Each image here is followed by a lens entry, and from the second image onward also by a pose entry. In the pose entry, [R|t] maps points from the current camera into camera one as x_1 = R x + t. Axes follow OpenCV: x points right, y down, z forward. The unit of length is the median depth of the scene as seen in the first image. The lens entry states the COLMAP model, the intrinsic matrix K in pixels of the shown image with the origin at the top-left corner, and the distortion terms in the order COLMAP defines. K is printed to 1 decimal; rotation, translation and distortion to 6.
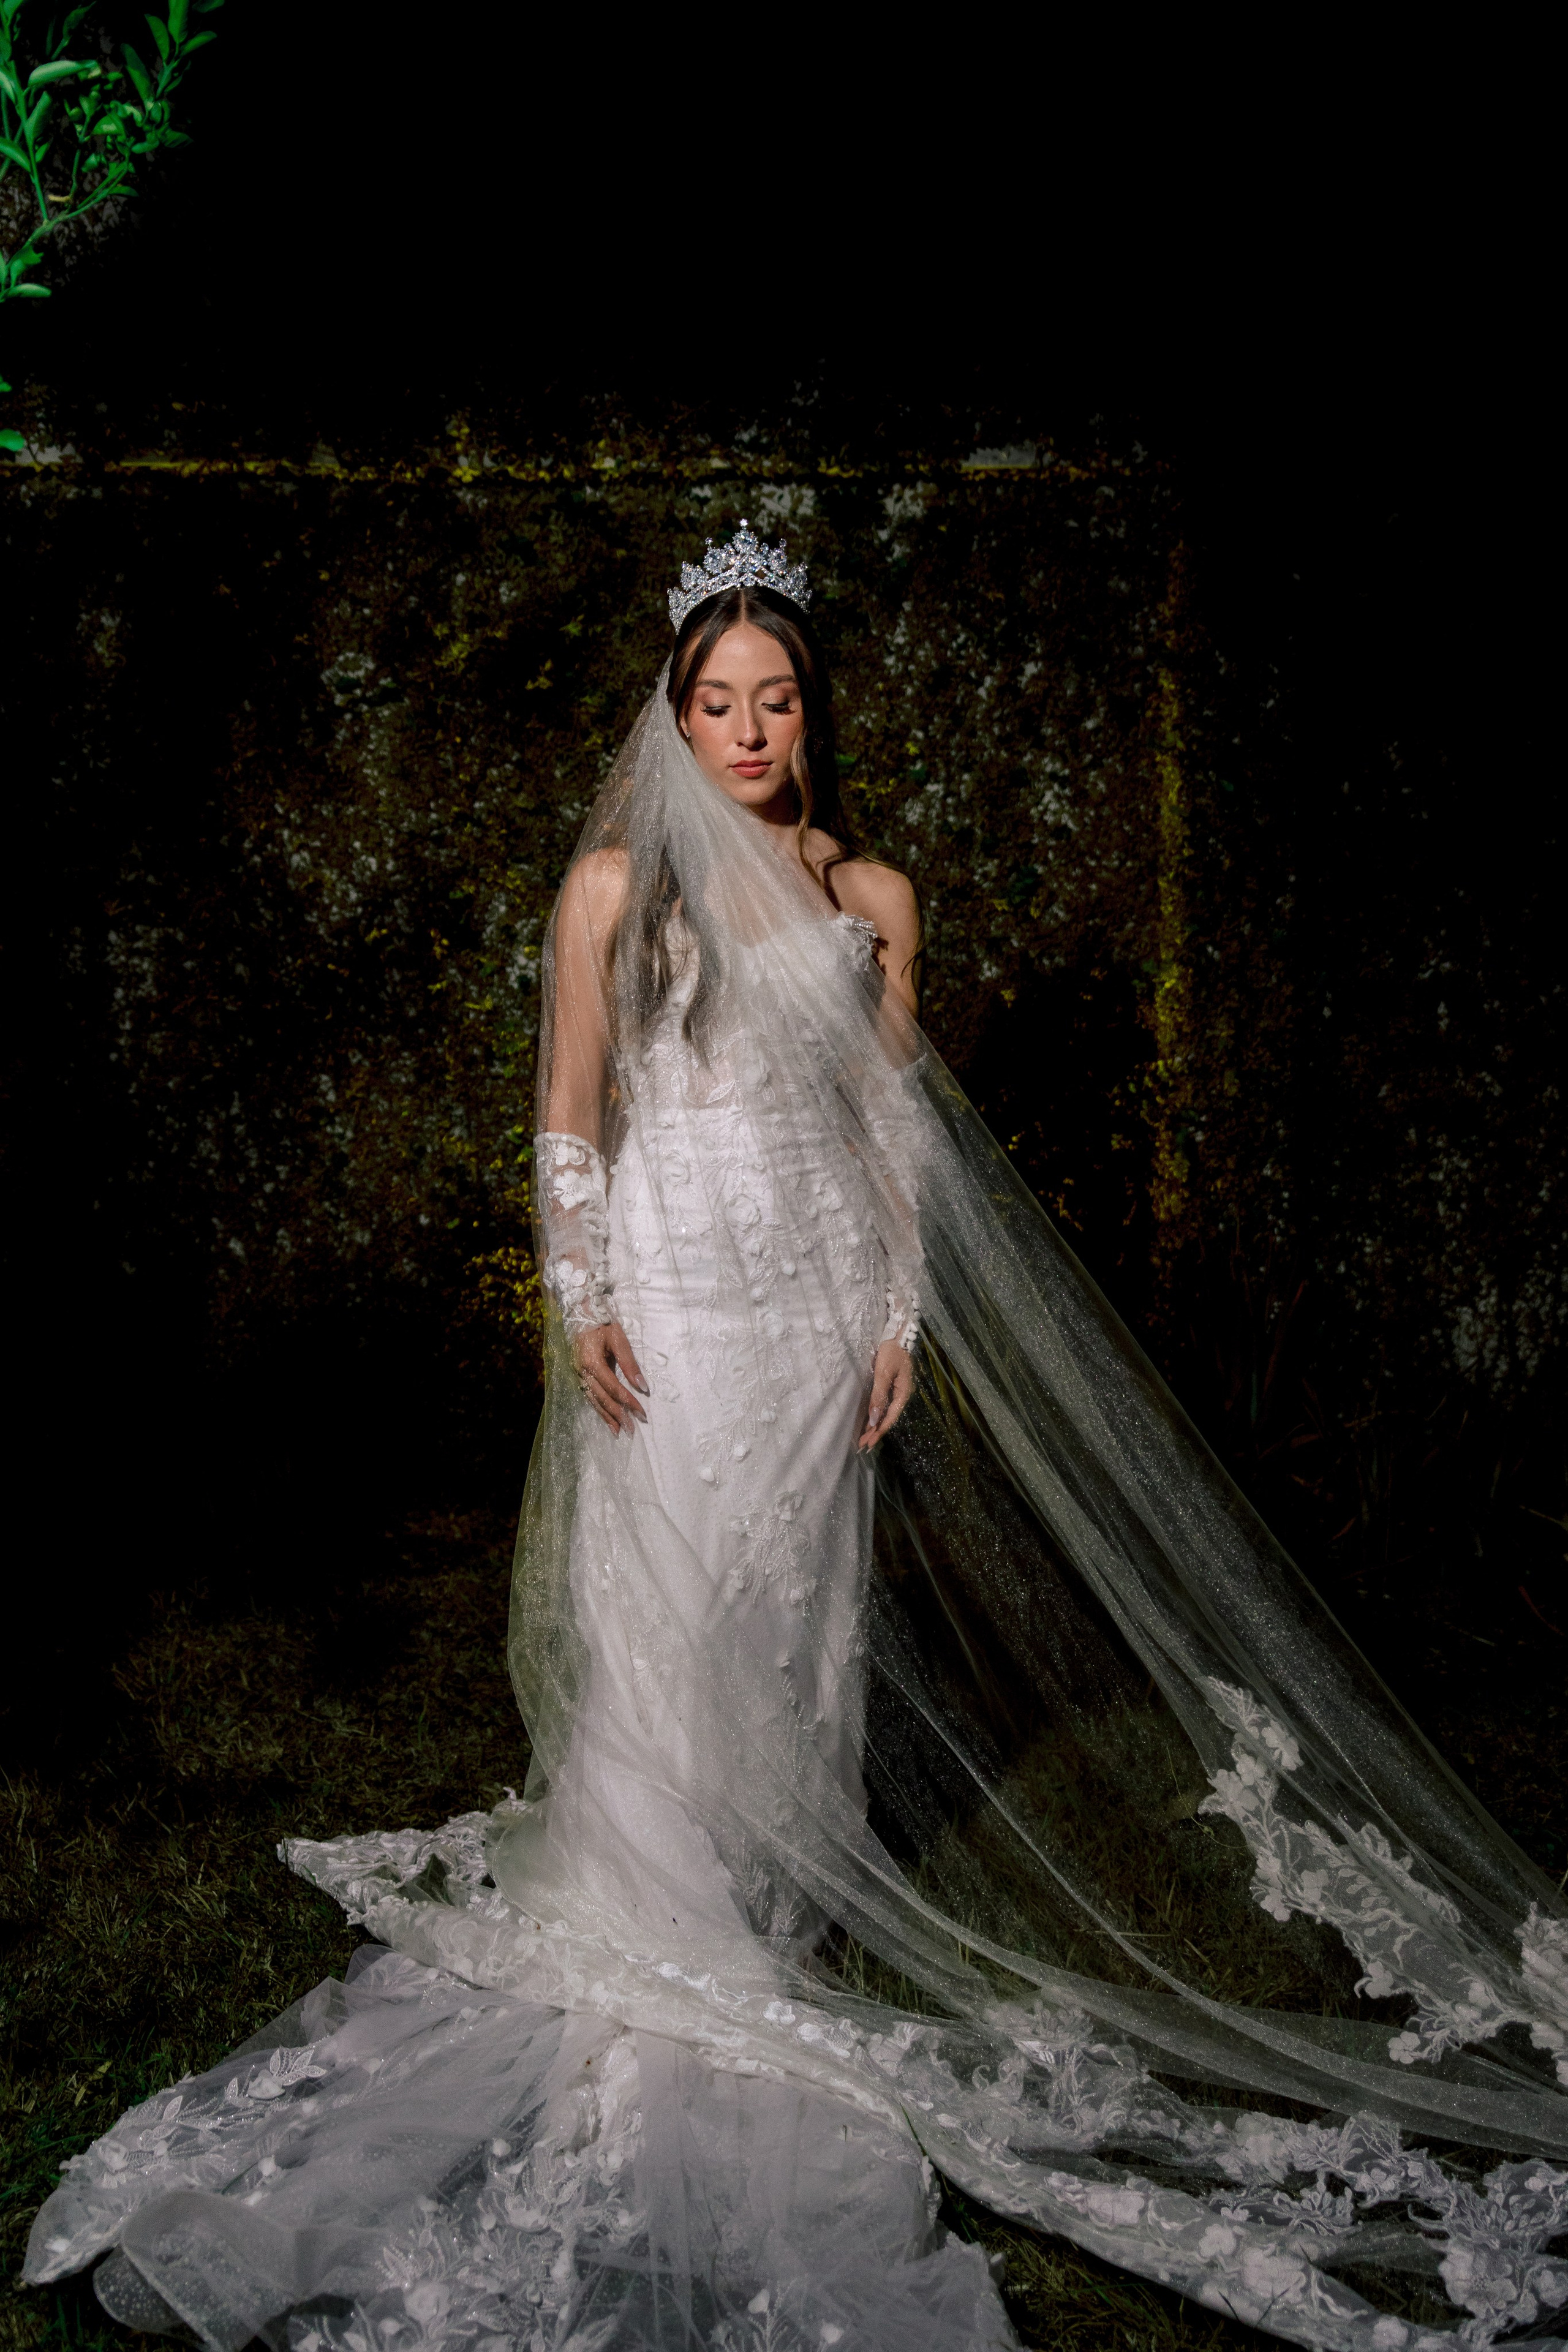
lens RADIAL K [[2298.7, 0, 792.4], [0, 2298.7, 1183.9], [0, 0, 1]] dist [0.010361, -0.004965]
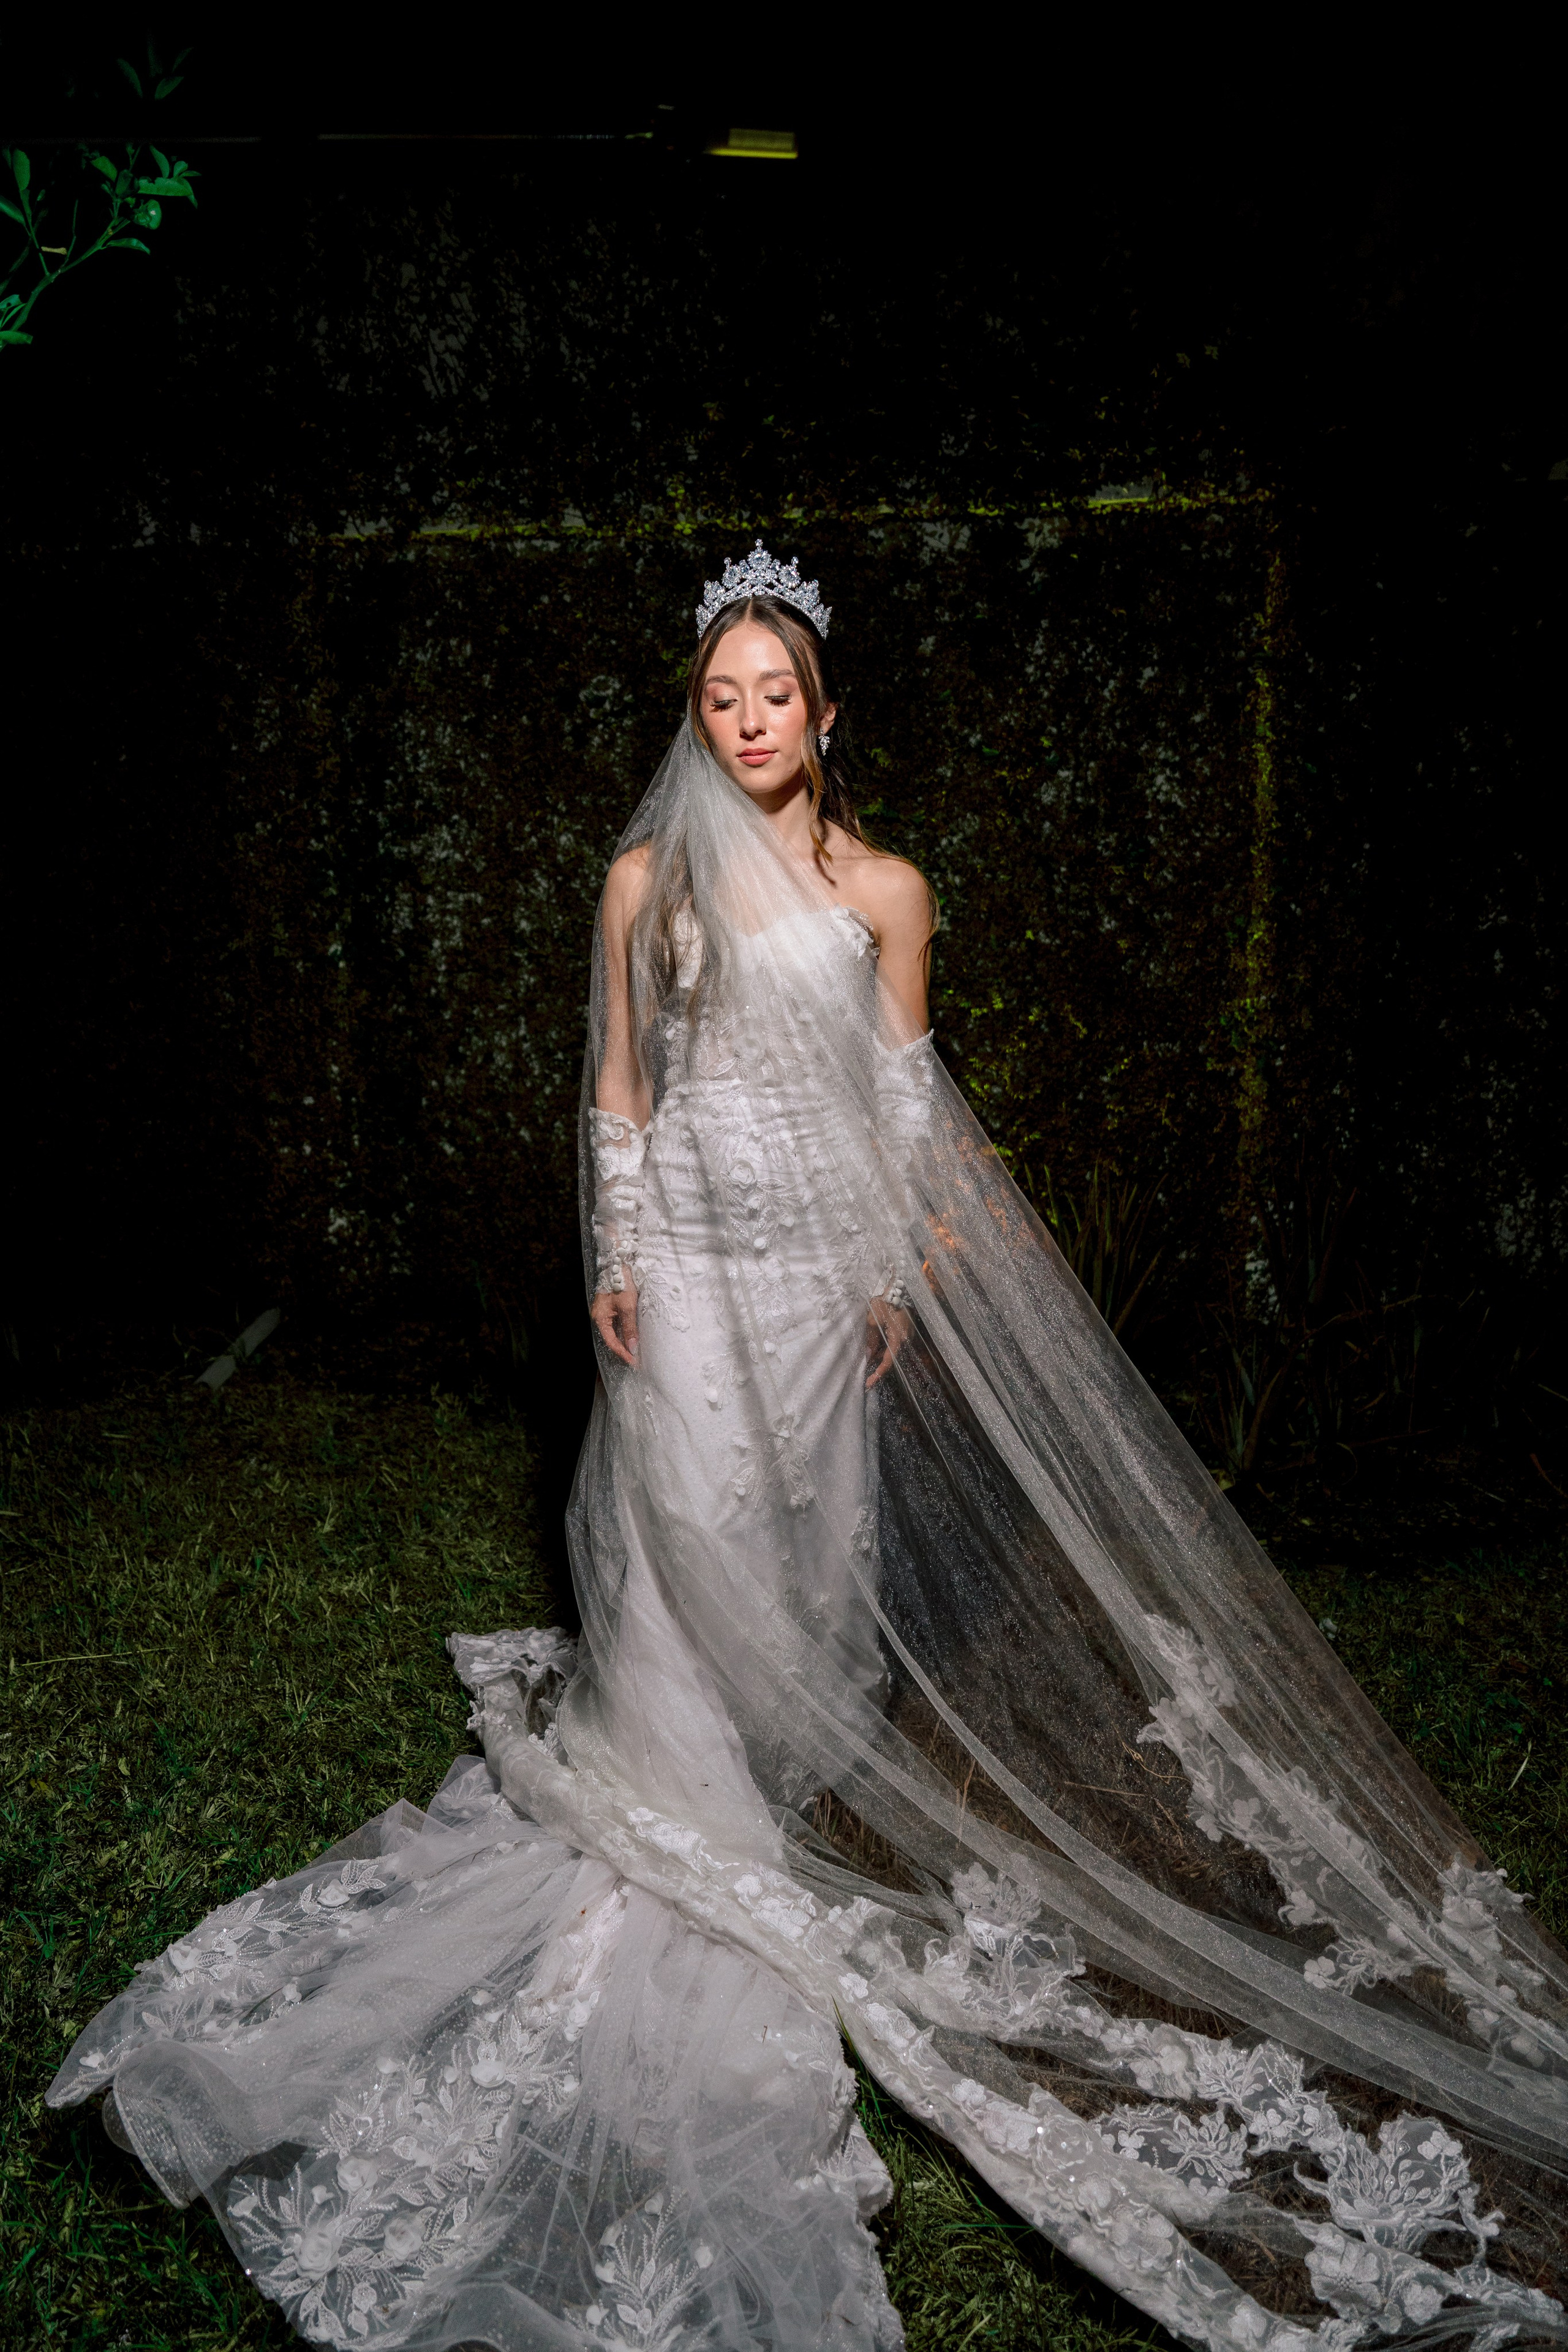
lens RADIAL K [[1557.3, 0, 791.0], [0, 1557.3, 1178.5], [0, 0, 1]] dist [-0.011367, 0.008524]
pose [[0.983456, 0.027524, -0.179045, 0.073482], [-0.011869, 0.996056, 0.087926, -0.028902], [0.180759, -0.084346, 0.979904, 0.143781]]
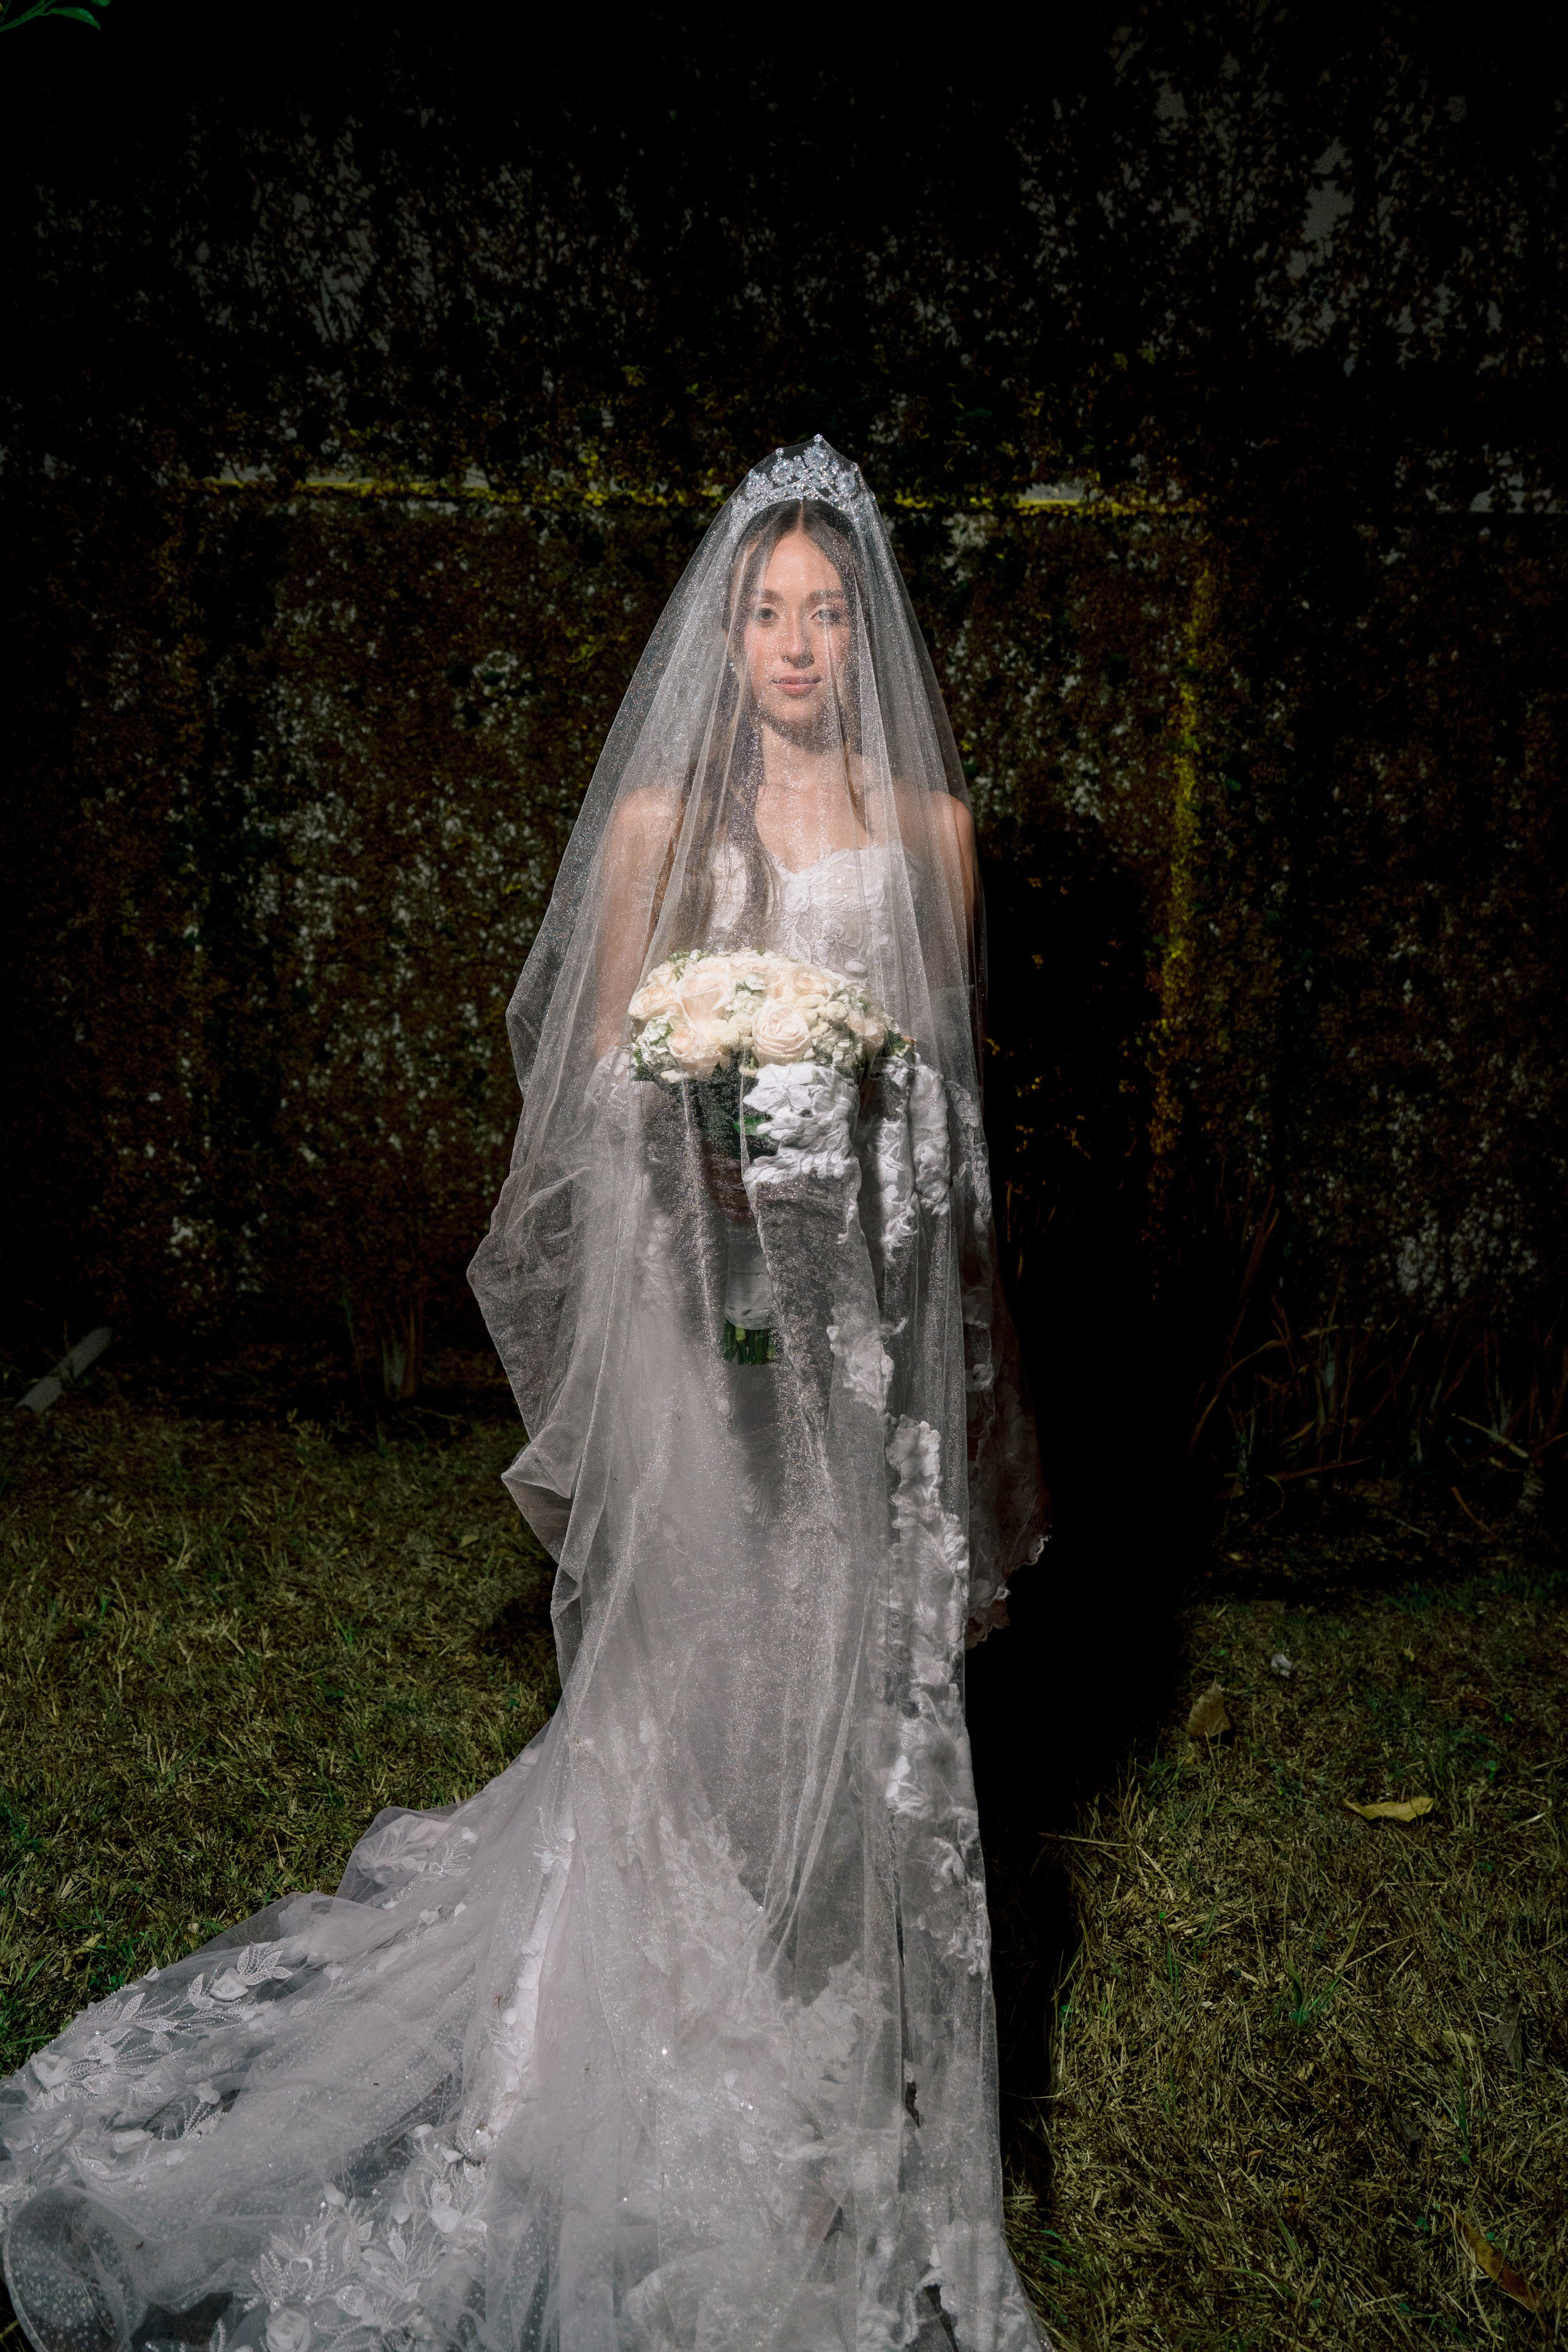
lens RADIAL K [[1579.3, 0, 786.0], [0, 1579.3, 1181.5], [0, 0, 1]] dist [-0.007489, 0.006904]
pose [[0.996668, 0.046248, -0.067189, 0.024923], [-0.042630, 0.997613, 0.054323, -0.006360], [0.069541, -0.051278, 0.996260, 0.175015]]
